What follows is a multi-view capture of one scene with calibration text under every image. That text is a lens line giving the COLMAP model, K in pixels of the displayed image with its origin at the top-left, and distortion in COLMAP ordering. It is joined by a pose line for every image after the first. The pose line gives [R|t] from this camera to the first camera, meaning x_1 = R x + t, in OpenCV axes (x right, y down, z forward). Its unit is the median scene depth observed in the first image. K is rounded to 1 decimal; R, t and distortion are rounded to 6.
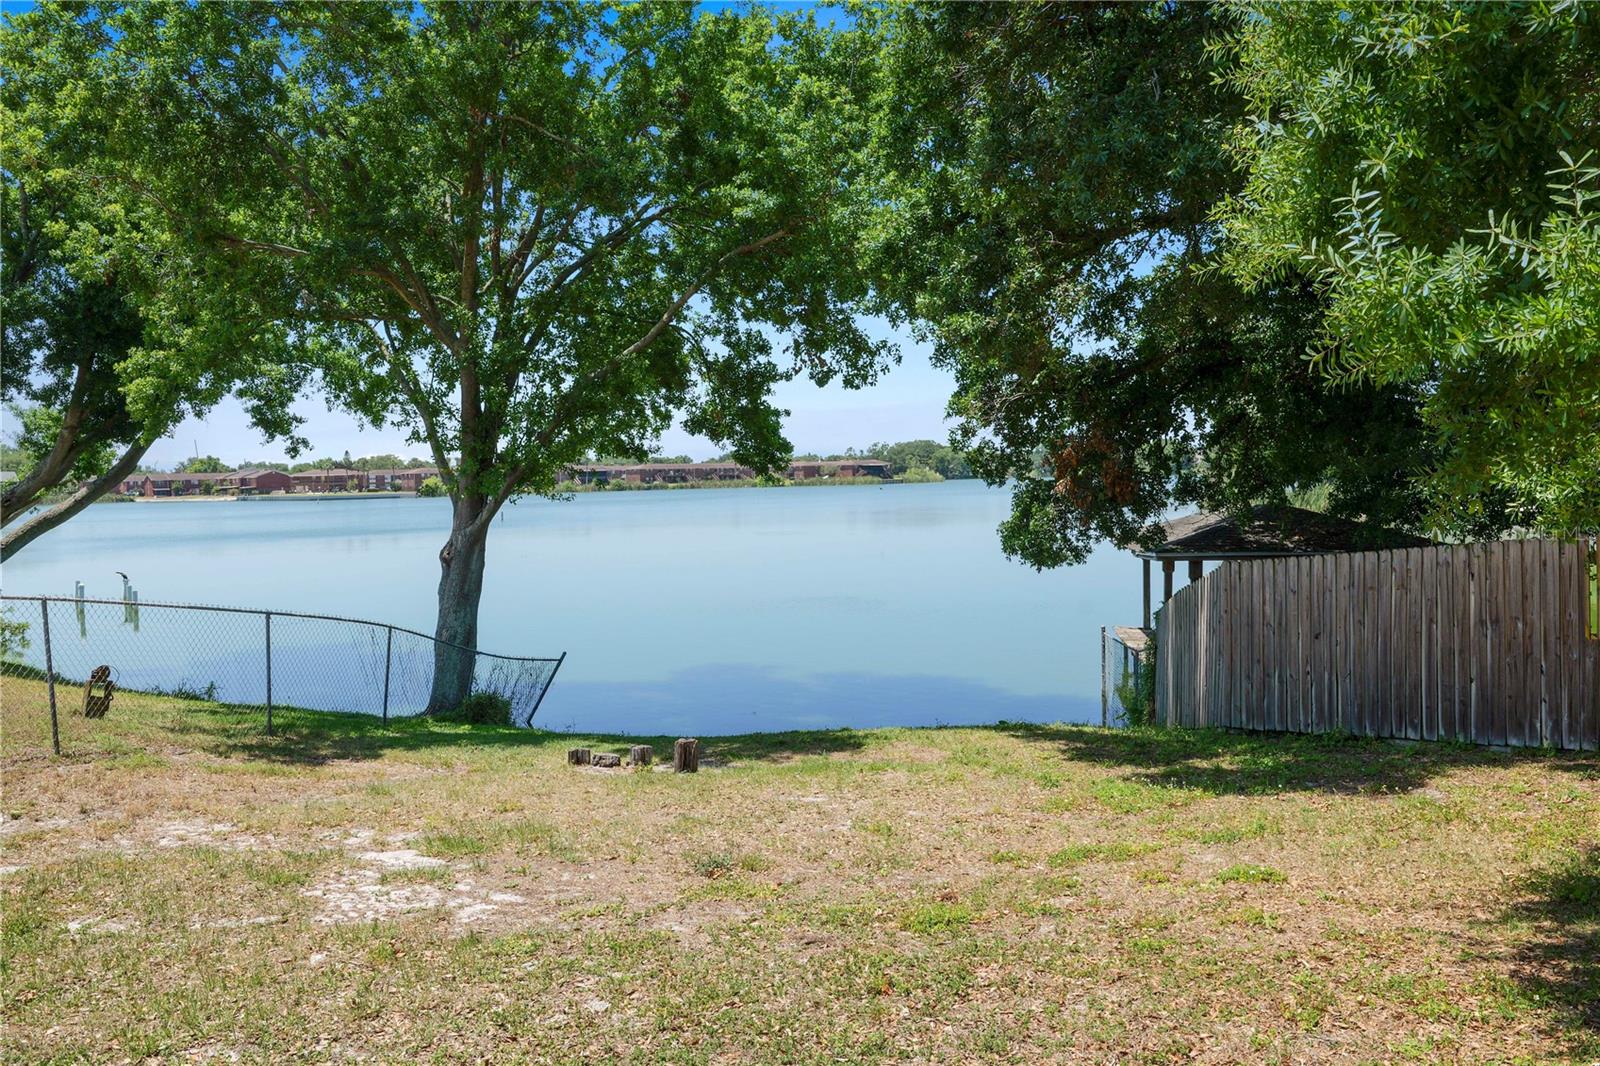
lens RADIAL K [[1198.2, 0, 799.5], [0, 1198.2, 530.4], [0, 0, 1]] dist [-0.004476, -0.003191]
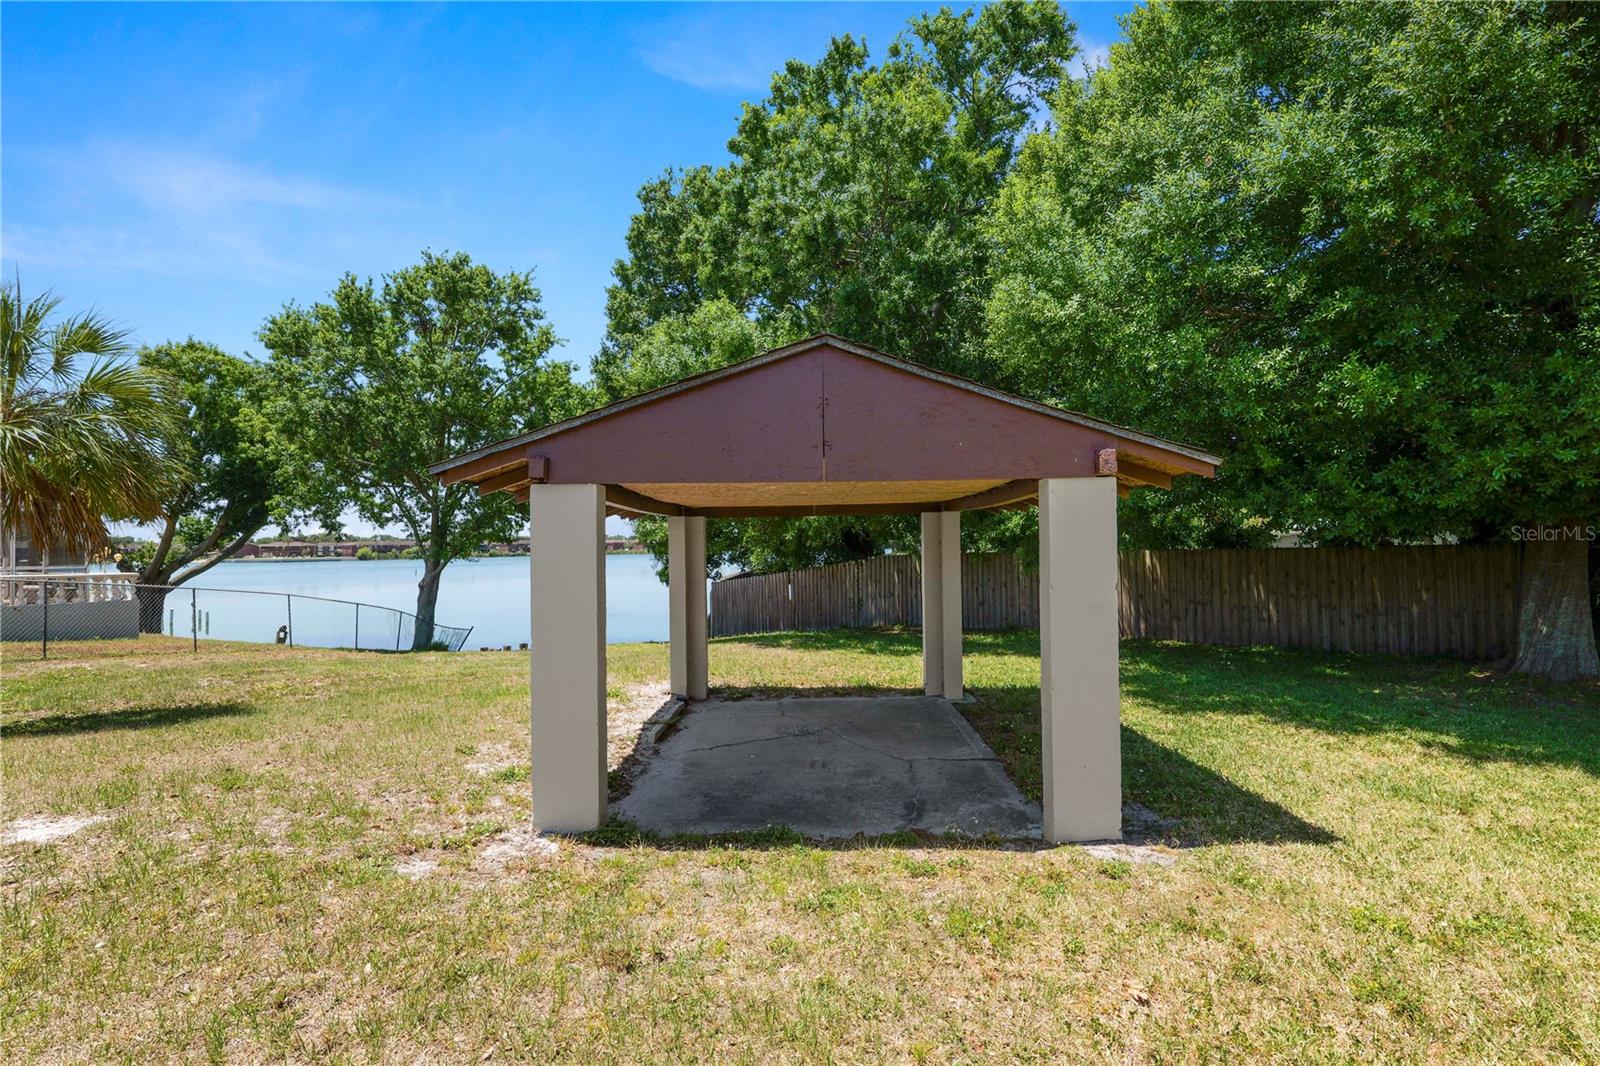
lens RADIAL K [[728.5, 0, 804.9], [0, 728.5, 531.7], [0, 0, 1]] dist [0.001007, -0.000559]
pose [[0.968061, 0.012706, 0.250392, 0.073969], [0.004421, 0.997695, -0.067718, 0.015719], [-0.250675, 0.066662, 0.965773, -0.552414]]
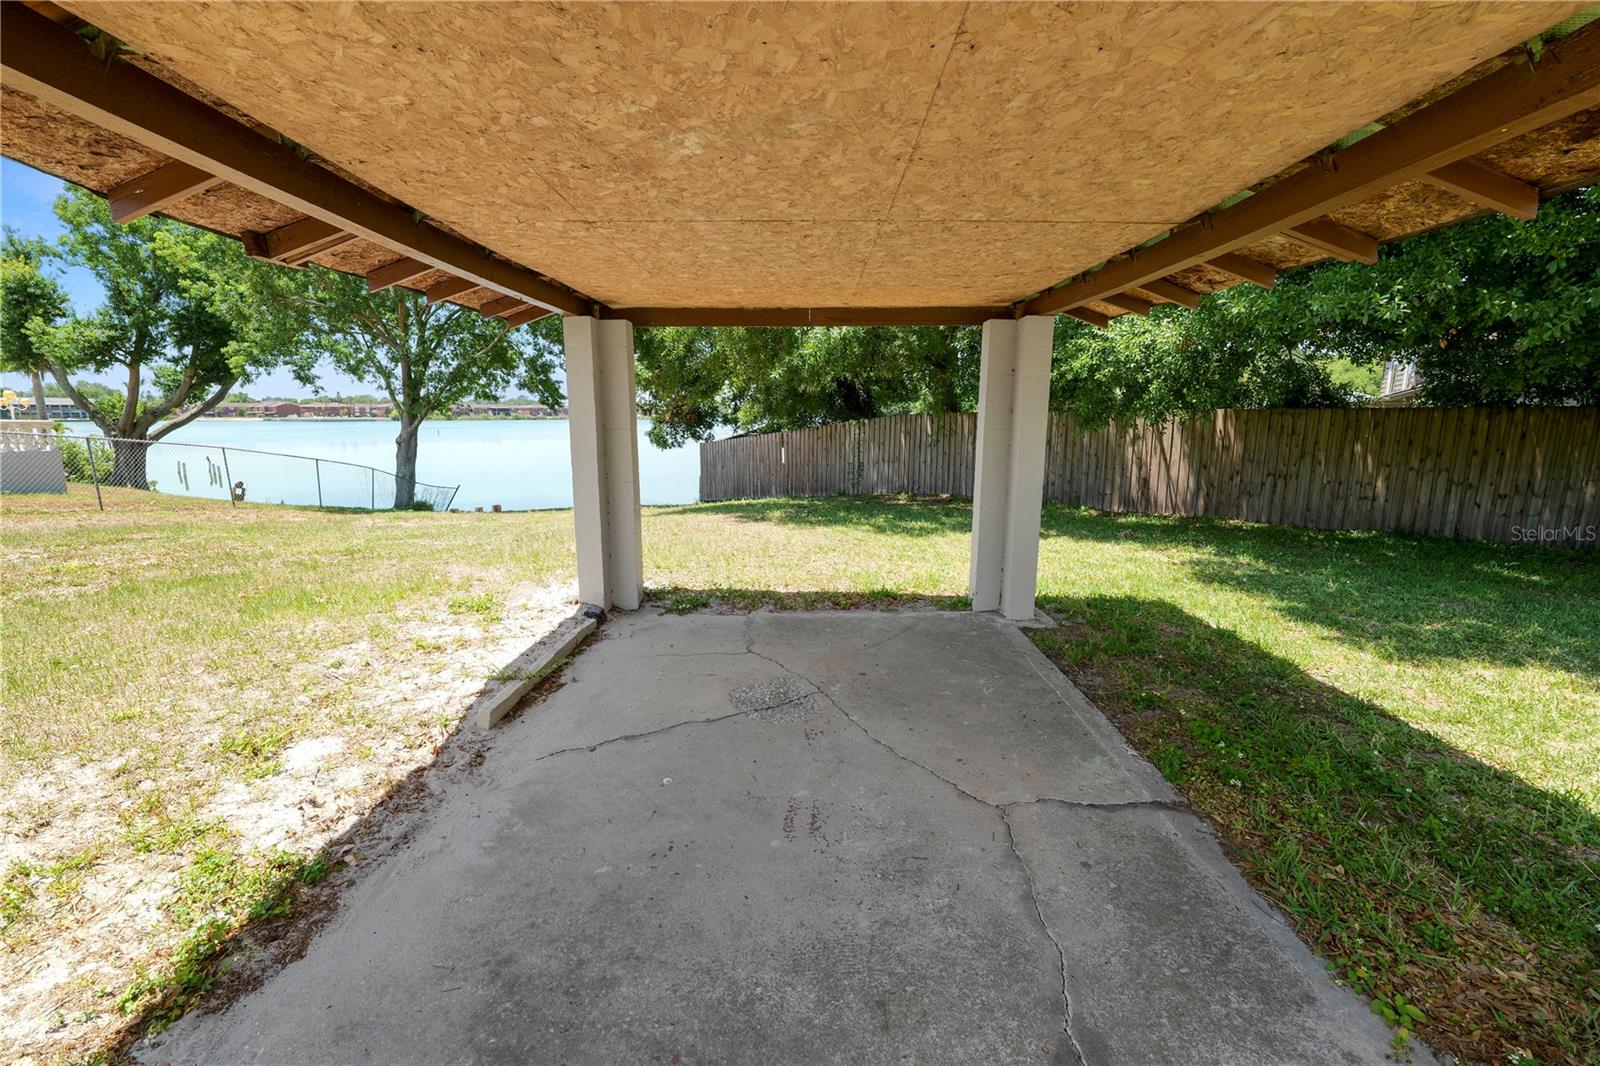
lens RADIAL K [[653.3, 0, 803.8], [0, 653.3, 529.9], [0, 0, 1]] dist [-0.014531, 0.000984]
pose [[0.967748, -0.017799, 0.251291, 0.126001], [-0.014076, 0.992122, 0.124479, 0.022094], [-0.251527, -0.124001, 0.959874, -0.369005]]
